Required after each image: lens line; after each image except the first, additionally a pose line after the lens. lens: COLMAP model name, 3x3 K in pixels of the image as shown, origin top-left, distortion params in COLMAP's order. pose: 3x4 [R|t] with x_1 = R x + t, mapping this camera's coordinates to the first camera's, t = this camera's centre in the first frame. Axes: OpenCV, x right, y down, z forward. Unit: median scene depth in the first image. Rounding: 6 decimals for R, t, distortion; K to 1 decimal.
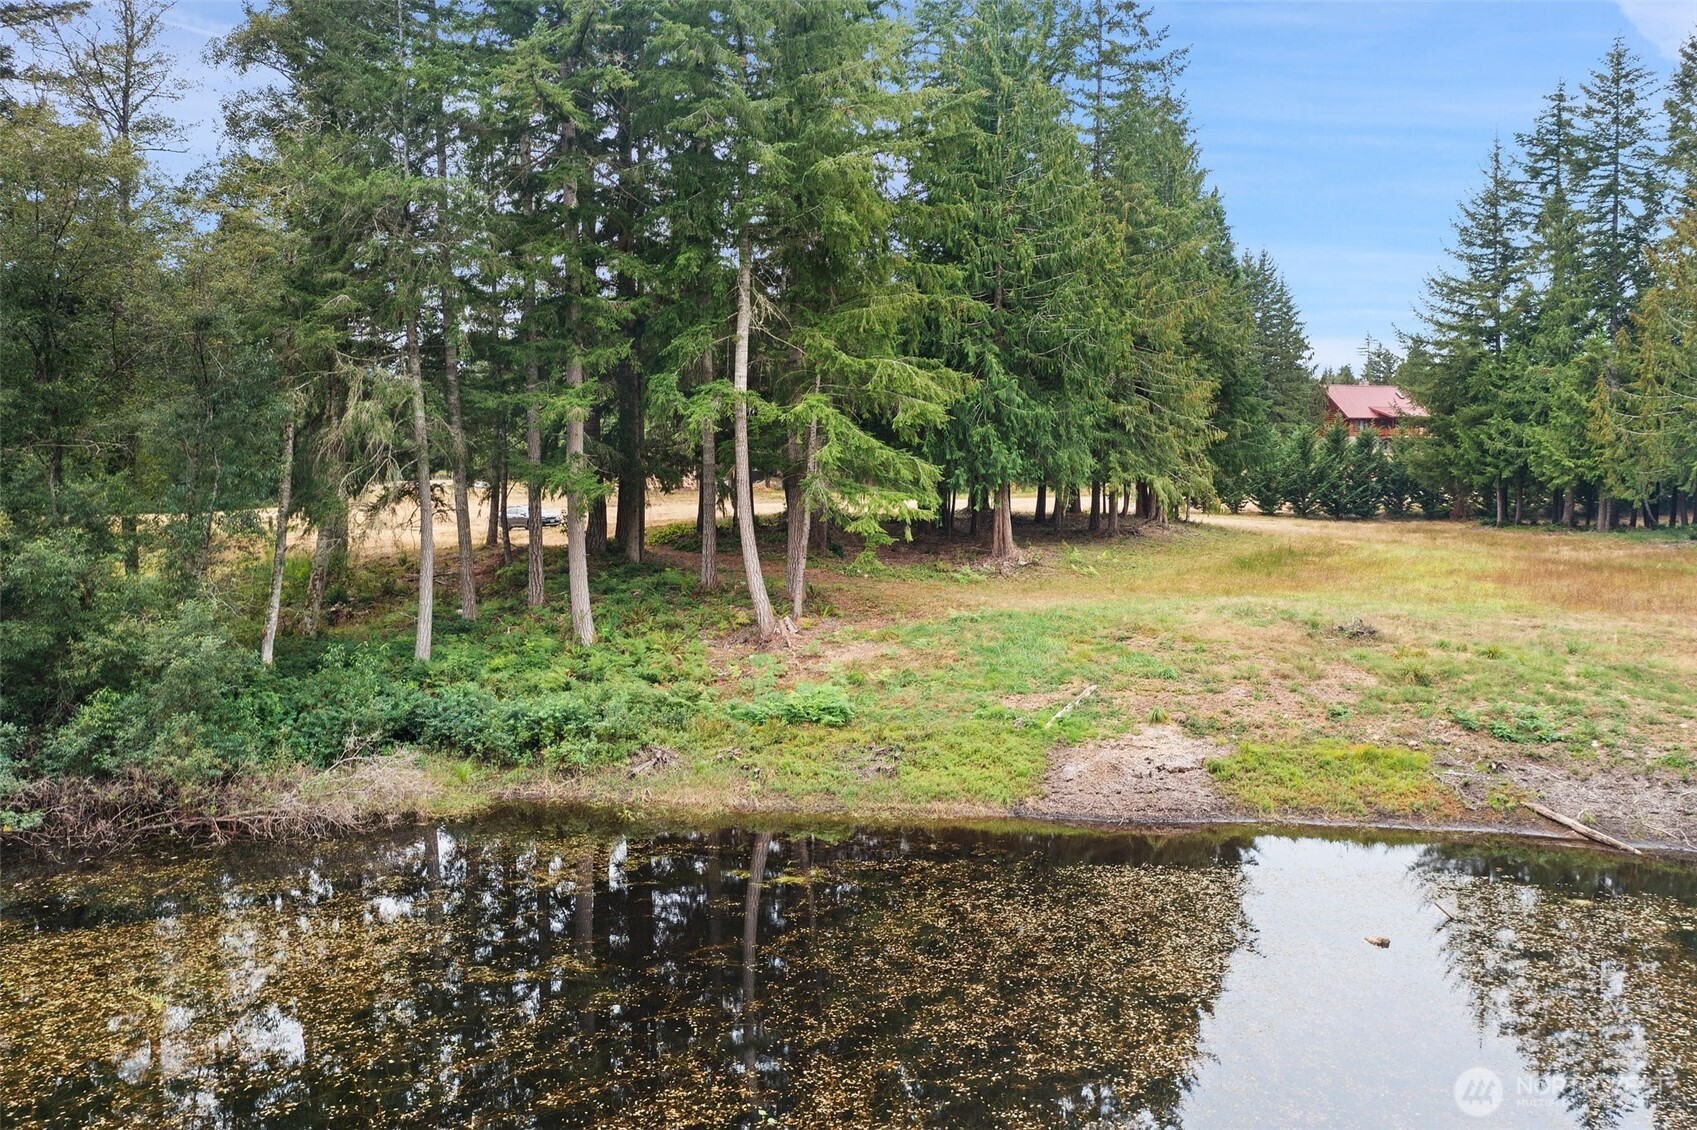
lens RADIAL K [[1357.9, 0, 855.0], [0, 1357.9, 573.9], [0, 0, 1]] dist [-0.004640, -0.034231]
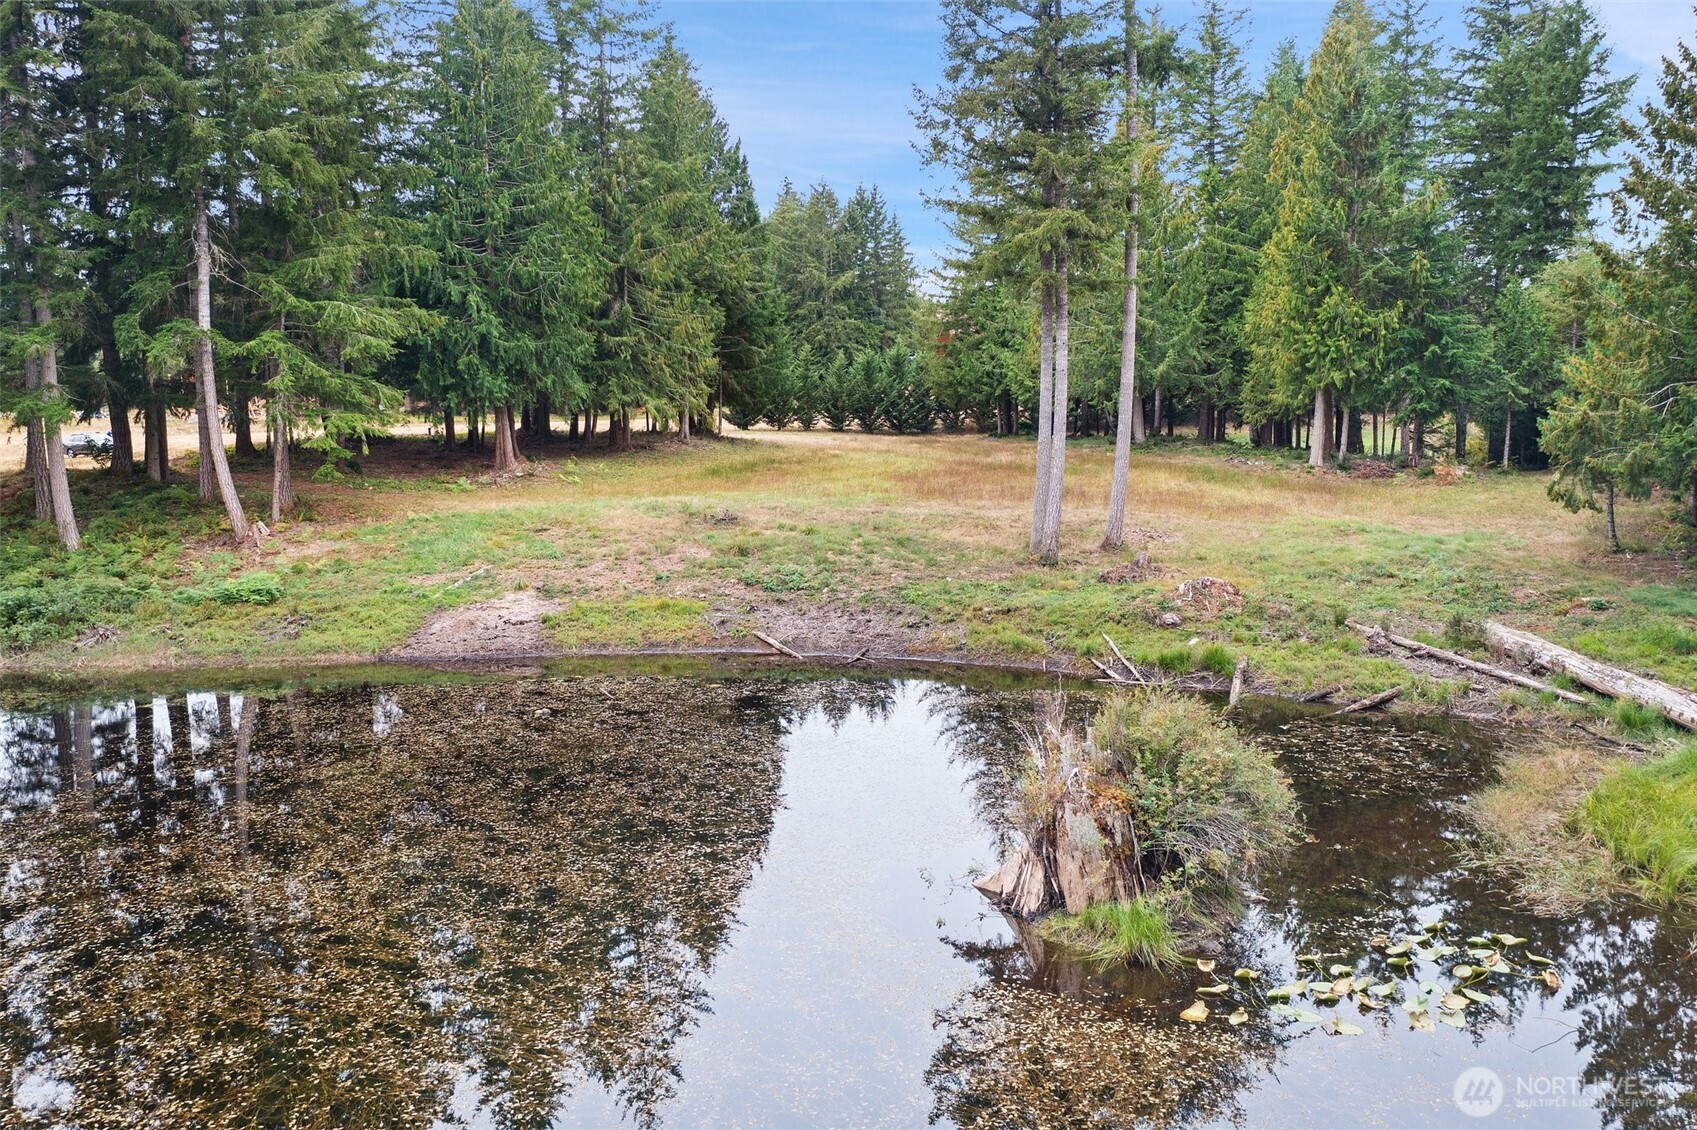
lens RADIAL K [[1364.1, 0, 845.5], [0, 1364.1, 570.2], [0, 0, 1]] dist [-0.007020, 0.007366]
pose [[0.979346, -0.036310, 0.198904, 0.170145], [0.025652, 0.998107, 0.055904, 0.016590], [-0.200557, -0.049647, 0.978423, -0.209869]]
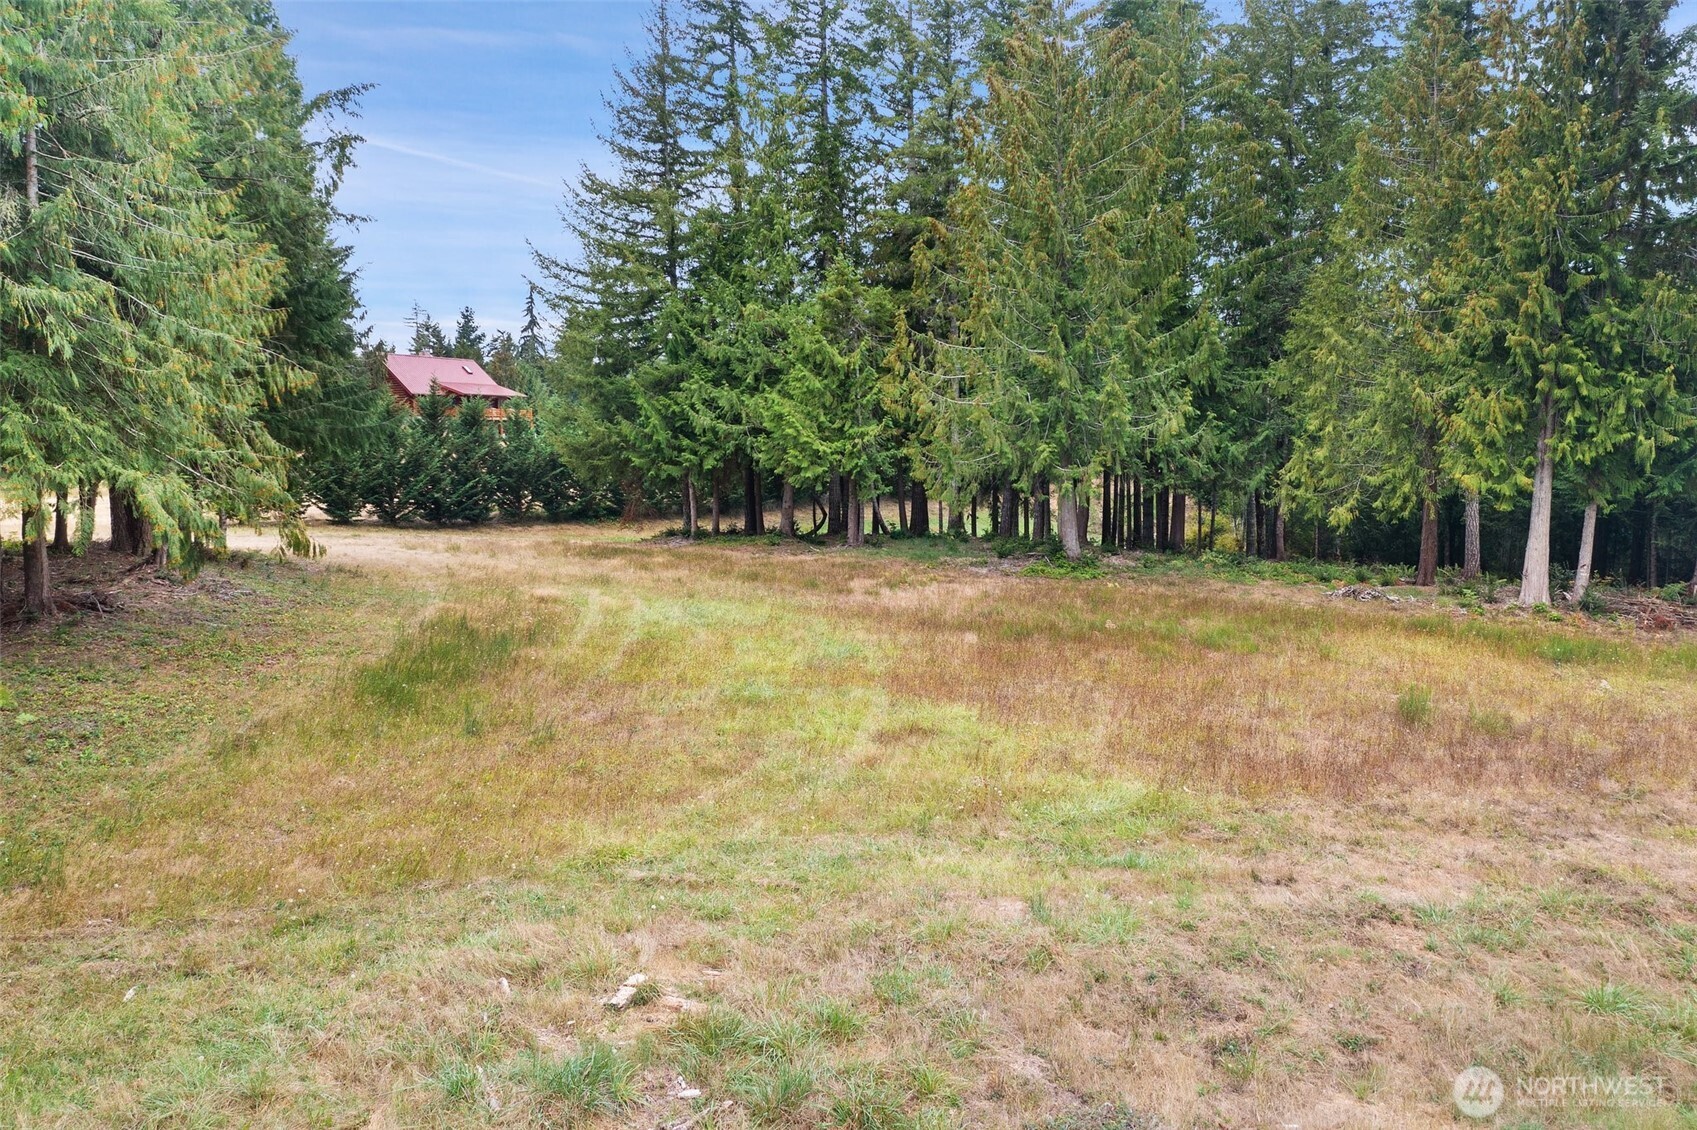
lens RADIAL K [[1346.5, 0, 845.4], [0, 1346.5, 568.6], [0, 0, 1]] dist [-0.012454, 0.012964]
pose [[0.773946, -0.050732, 0.631216, 0.151958], [0.046936, 0.998640, 0.022713, -0.050070], [-0.631509, 0.012048, 0.775275, 0.655195]]
